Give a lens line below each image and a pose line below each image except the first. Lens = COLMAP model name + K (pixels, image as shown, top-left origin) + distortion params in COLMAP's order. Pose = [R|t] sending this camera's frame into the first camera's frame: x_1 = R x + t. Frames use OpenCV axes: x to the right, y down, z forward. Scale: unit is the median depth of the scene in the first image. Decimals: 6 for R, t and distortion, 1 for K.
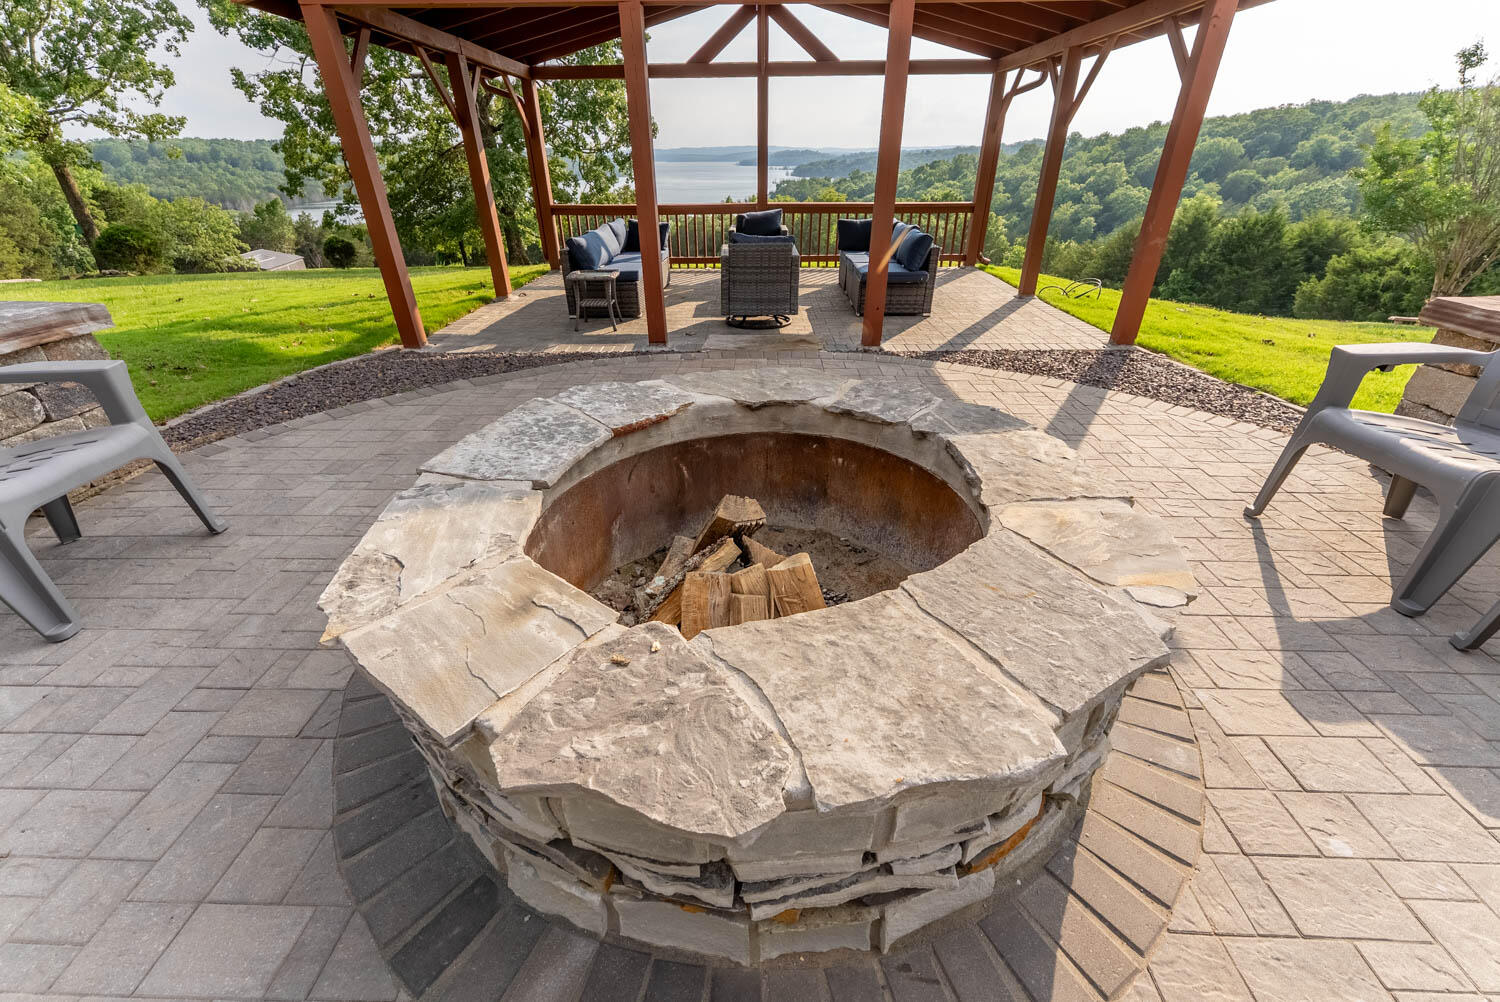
lens RADIAL K [[598.7, 0, 748.1], [0, 598.7, 503.5], [0, 0, 1]] dist [-0.000294, -0.000652]
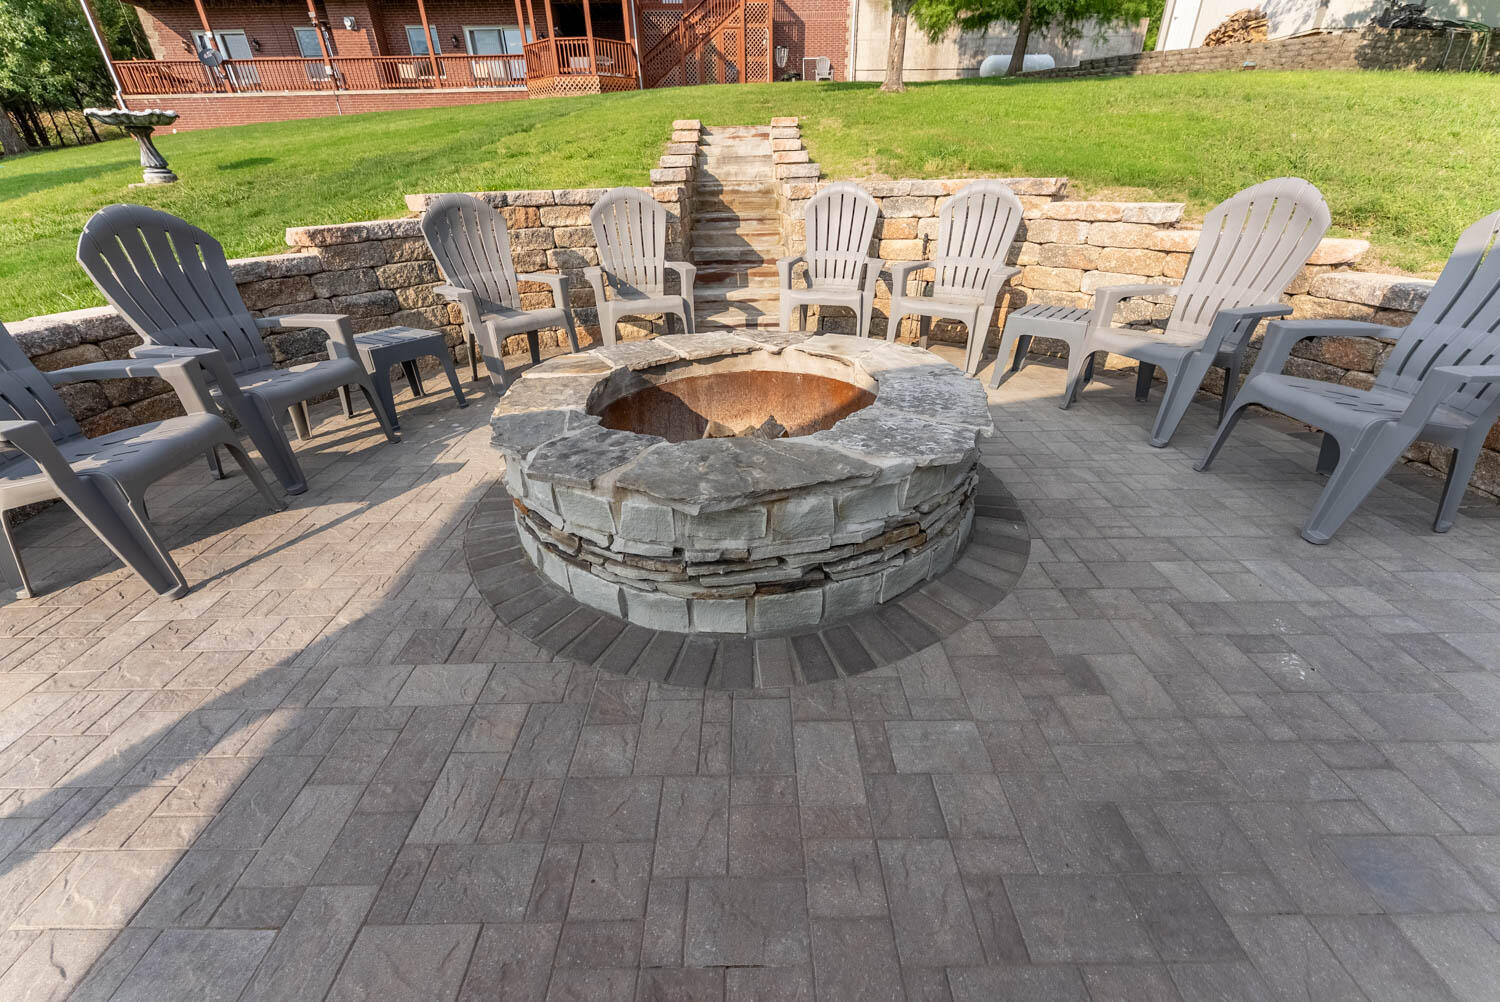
lens RADIAL K [[598.7, 0, 748.1], [0, 598.7, 503.5], [0, 0, 1]] dist [-0.000294, -0.000652]
pose [[-0.998988, 0.039730, -0.021075, 0.031032], [0.002743, 0.521561, 0.853209, -0.829724], [0.044890, 0.852288, -0.521143, 1.450089]]
